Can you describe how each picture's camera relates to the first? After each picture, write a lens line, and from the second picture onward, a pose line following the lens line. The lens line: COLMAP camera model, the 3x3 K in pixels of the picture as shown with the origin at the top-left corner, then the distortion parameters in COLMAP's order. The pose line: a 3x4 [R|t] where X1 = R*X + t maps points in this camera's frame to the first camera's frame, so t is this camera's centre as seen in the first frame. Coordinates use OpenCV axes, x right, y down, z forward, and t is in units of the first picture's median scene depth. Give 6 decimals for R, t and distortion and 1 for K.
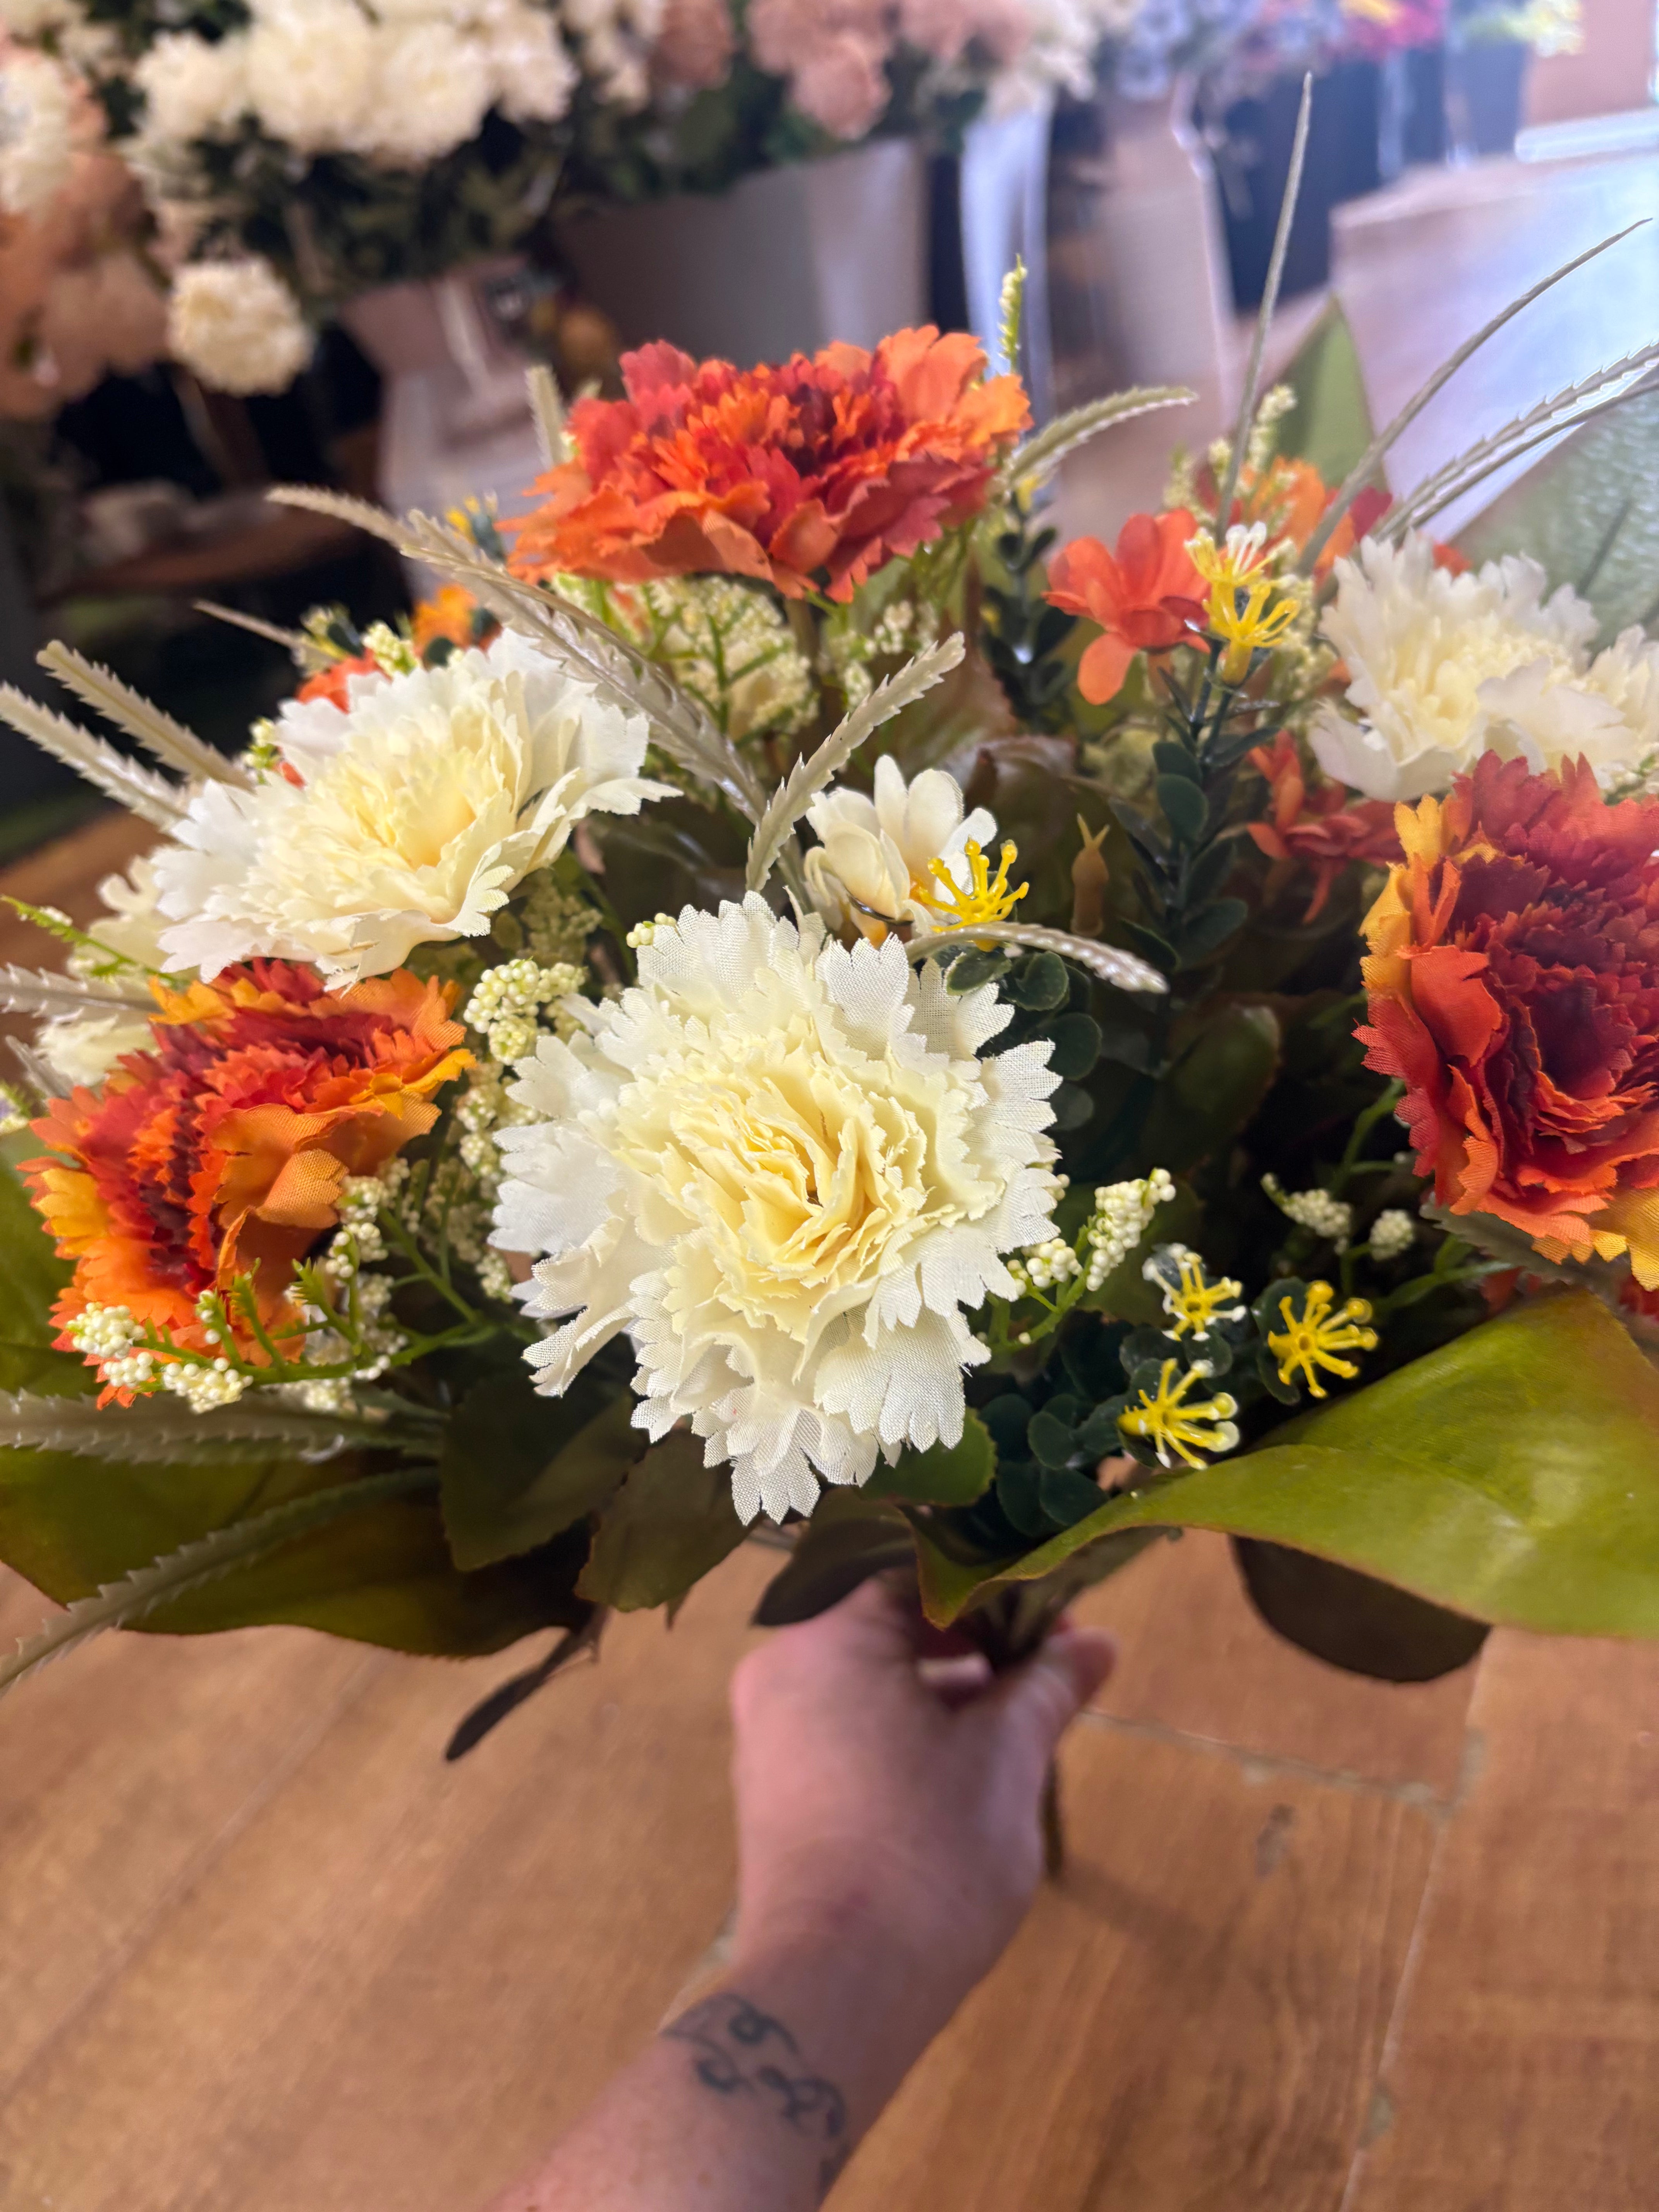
lens RADIAL K [[1754.2, 0, 815.6], [0, 1754.2, 1122.8], [0, 0, 1]] dist [0.046344, -0.072406]
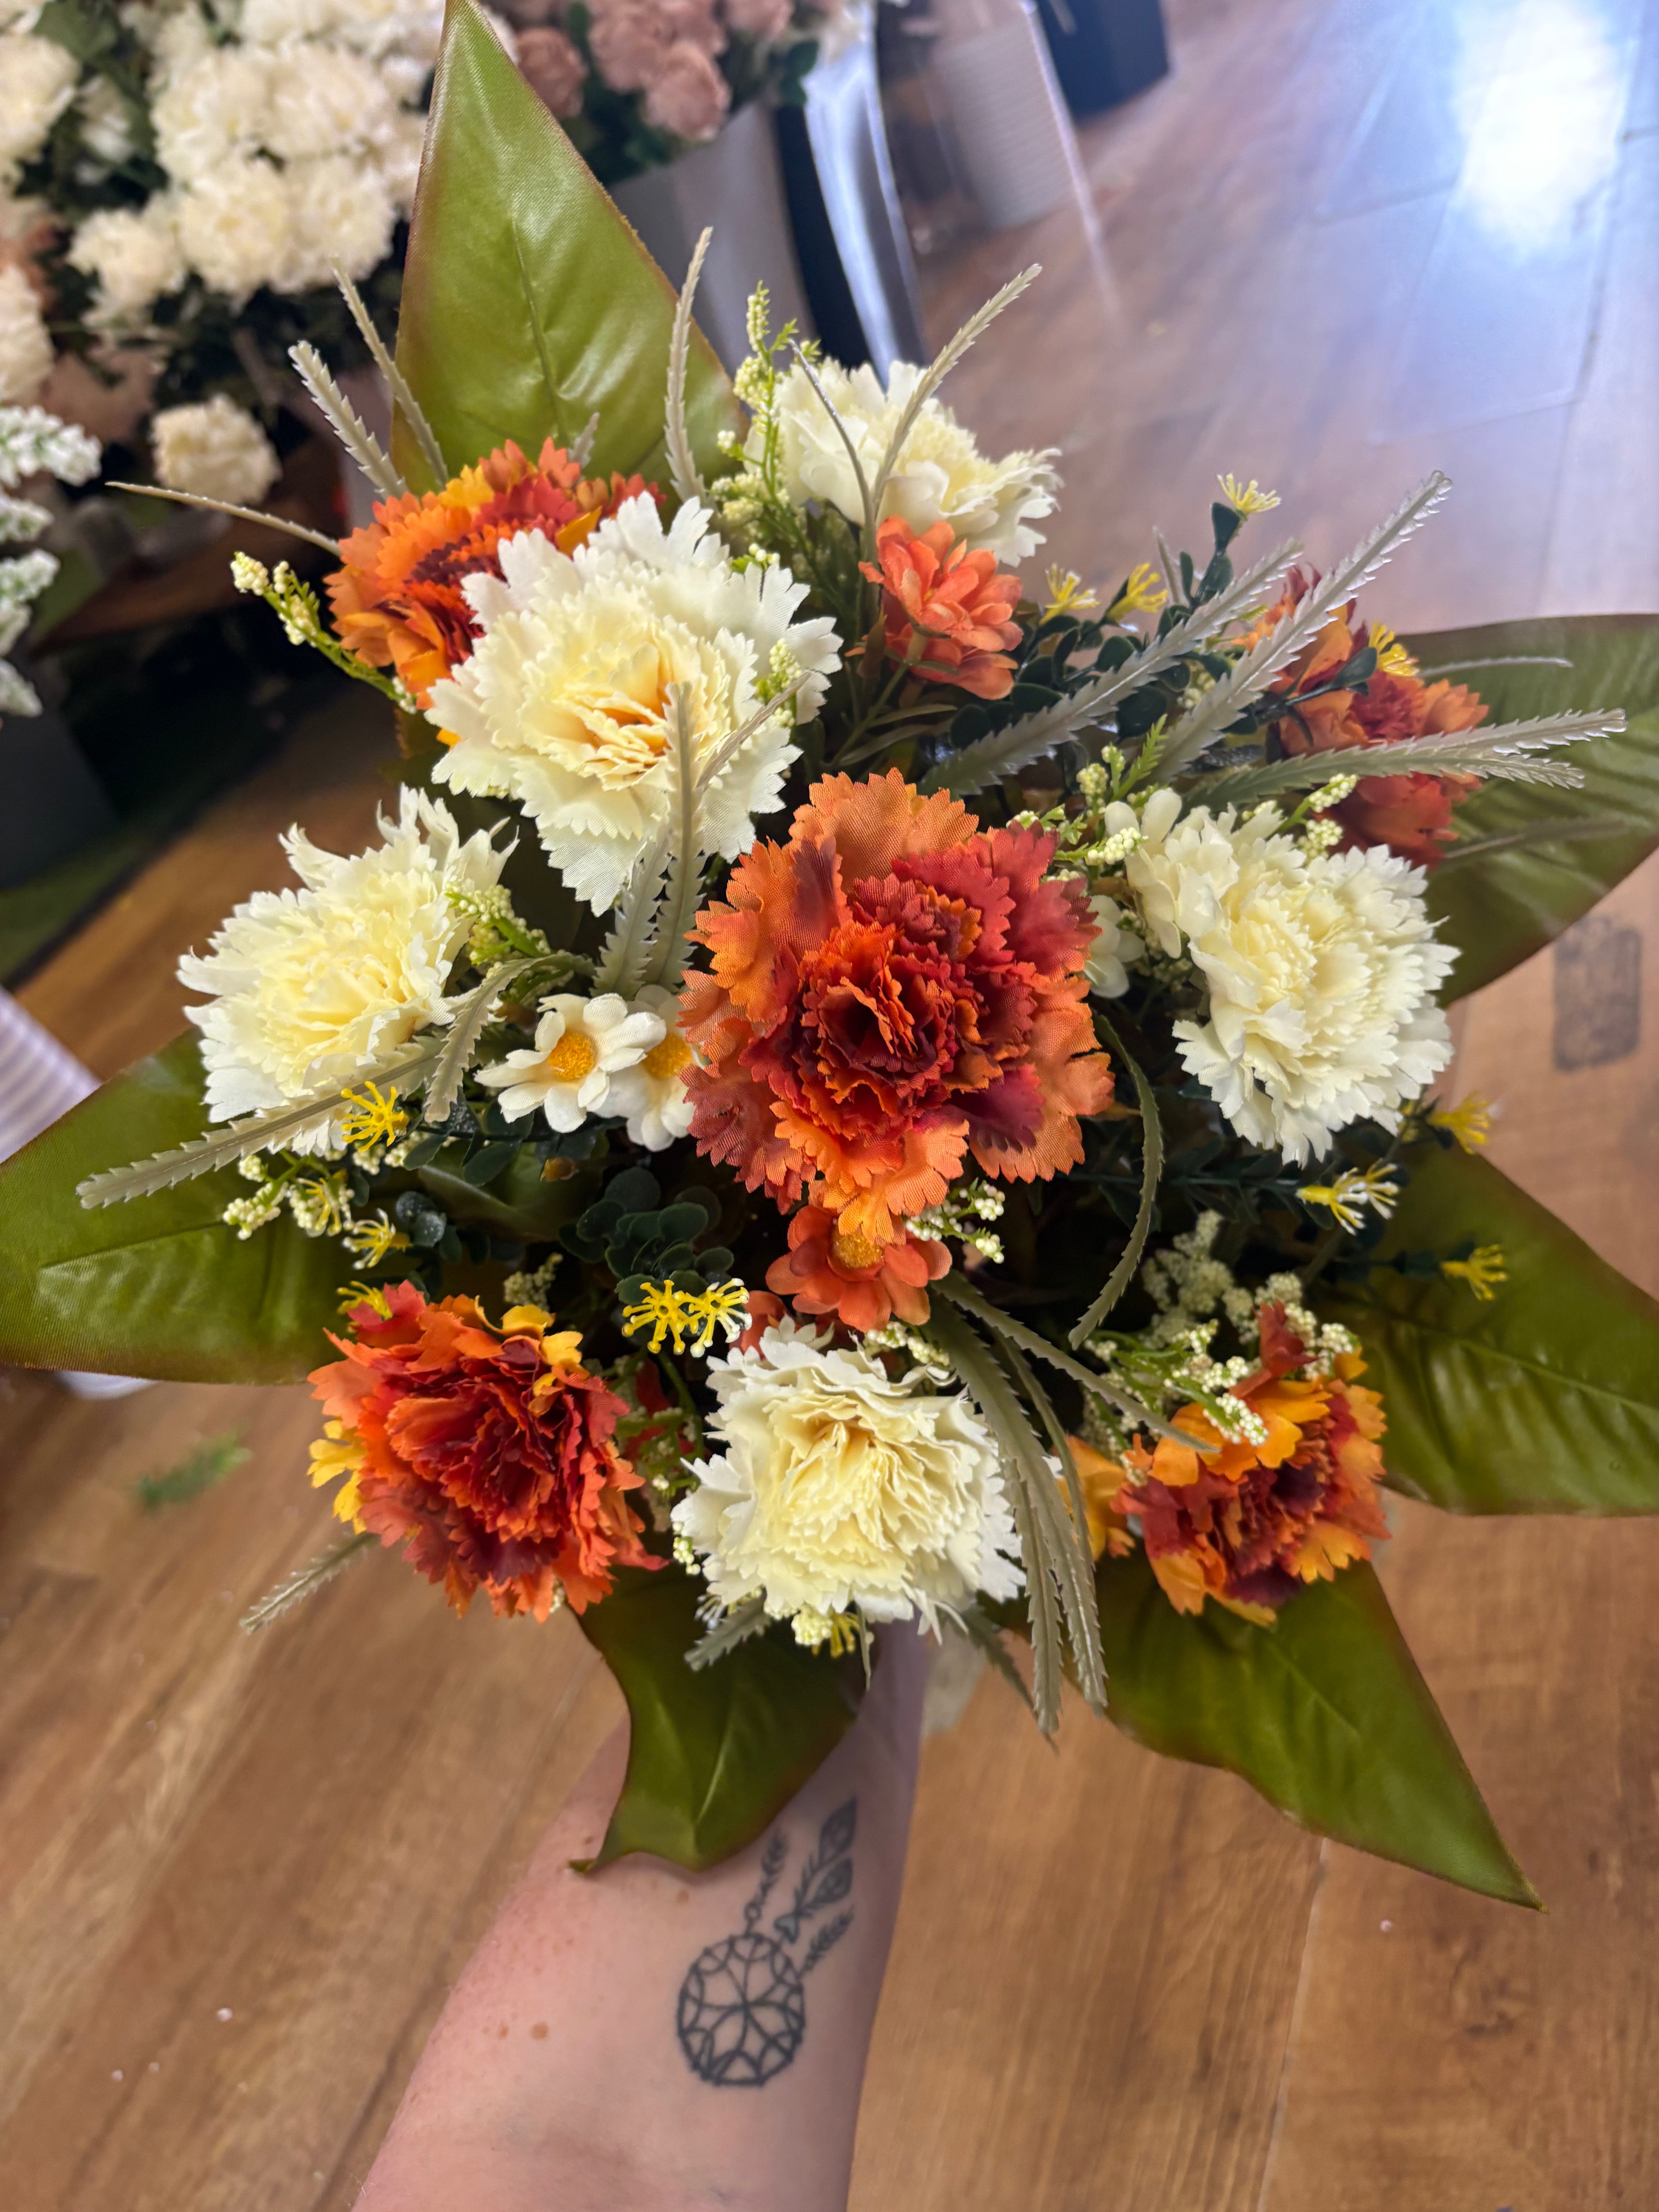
lens RADIAL K [[1754.2, 0, 827.0], [0, 1754.2, 1118.2], [0, 0, 1]] dist [0.046344, -0.072406]
pose [[0.983214, -0.182272, -0.008208, -0.009263], [0.181914, 0.975830, 0.121090, -0.106407], [-0.014061, -0.120551, 0.992608, -0.193100]]
